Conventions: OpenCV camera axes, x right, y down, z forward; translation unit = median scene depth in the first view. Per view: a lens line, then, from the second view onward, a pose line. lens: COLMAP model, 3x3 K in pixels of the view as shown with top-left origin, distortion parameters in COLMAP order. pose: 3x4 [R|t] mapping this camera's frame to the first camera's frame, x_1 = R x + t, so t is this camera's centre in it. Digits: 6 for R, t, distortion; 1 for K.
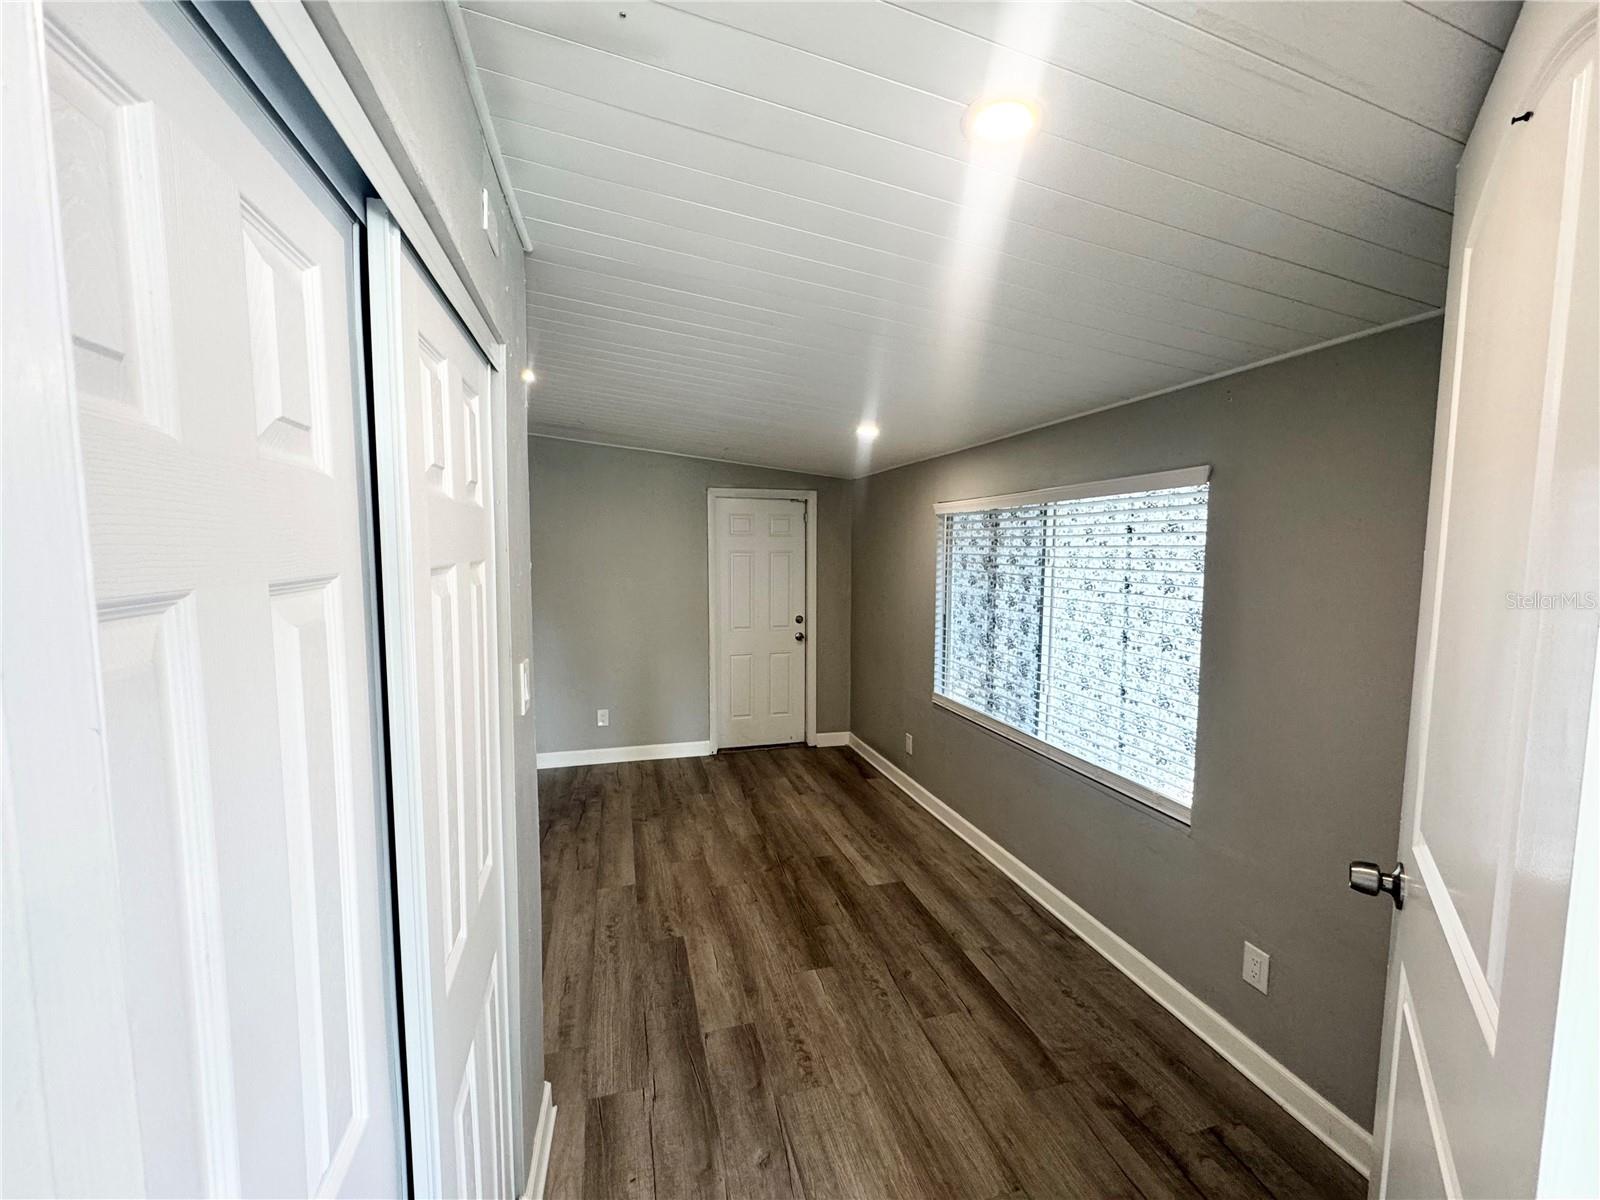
lens RADIAL K [[641.8, 0, 800.1], [0, 641.8, 601.7], [0, 0, 1]] dist [-0.002974, 0.000596]
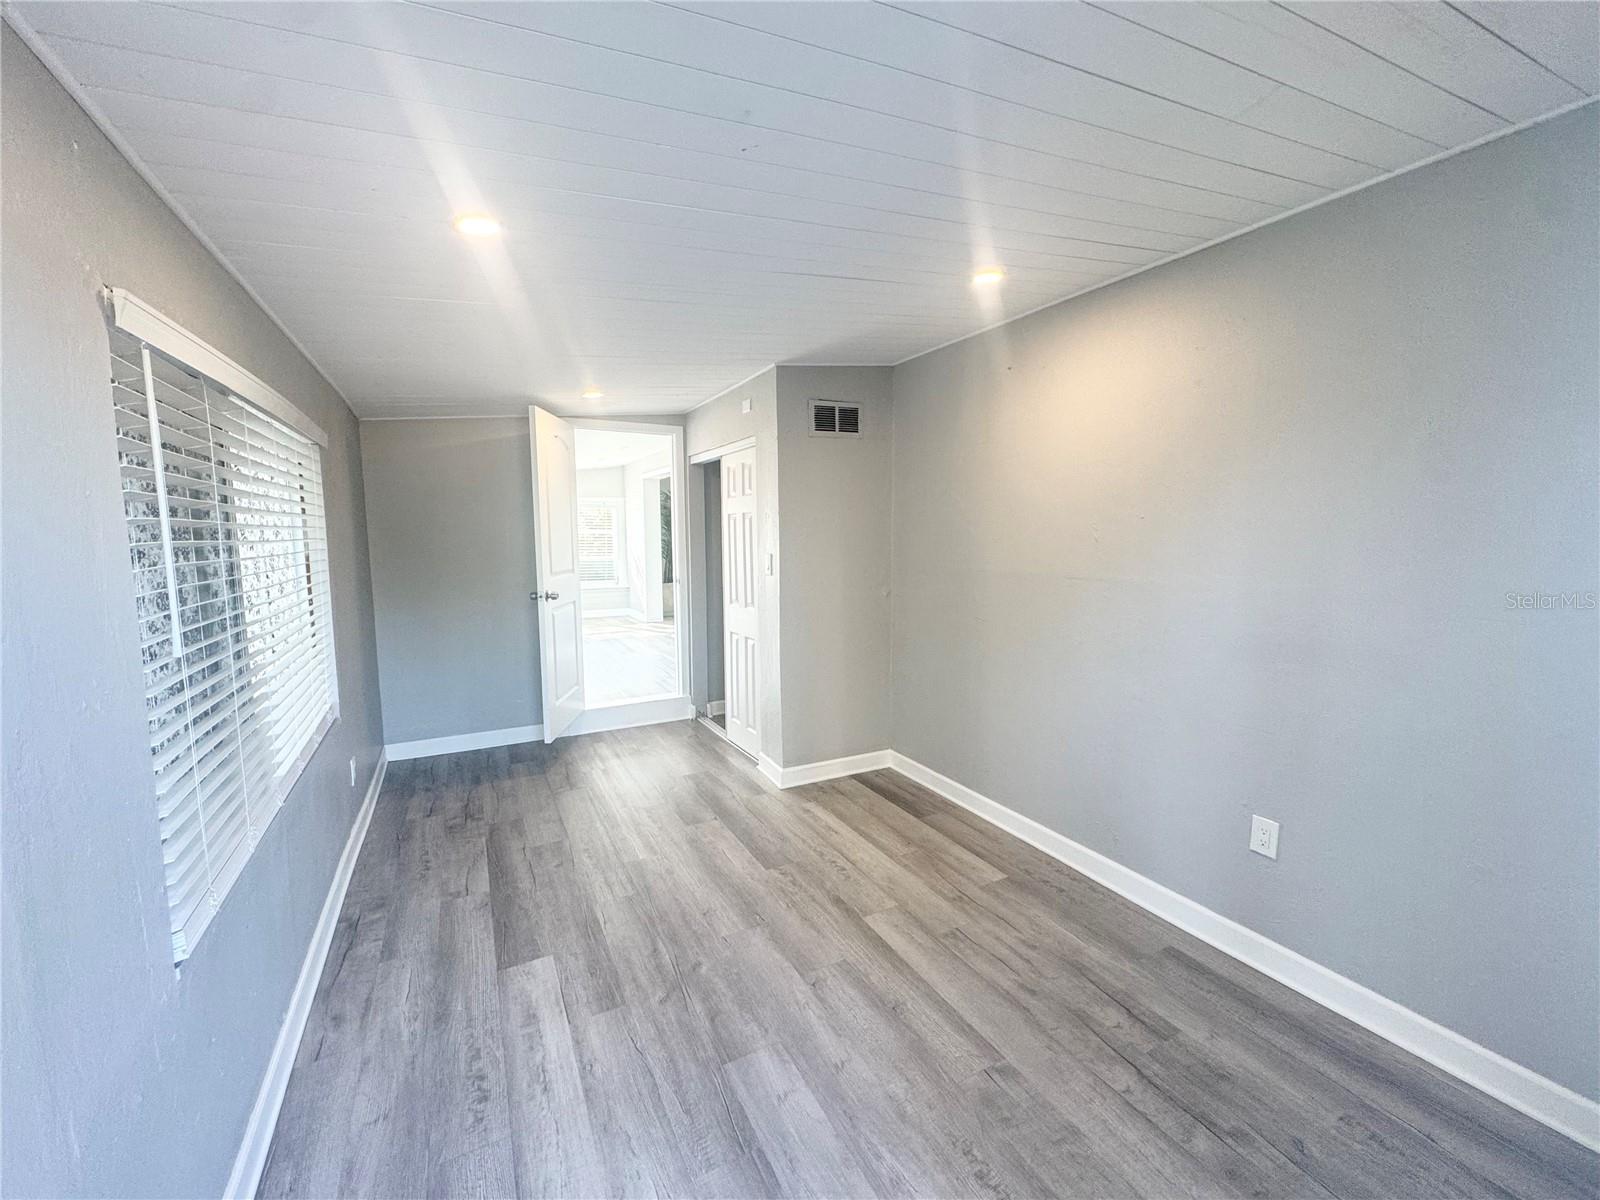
lens RADIAL K [[641.8, 0, 800.6], [0, 641.8, 597.7], [0, 0, 1]] dist [-0.002974, 0.000596]
pose [[-0.978434, 0.021604, -0.205425, -0.026908], [-0.017344, 0.982411, 0.185927, -0.096849], [0.205828, 0.185480, -0.960850, 1.688897]]
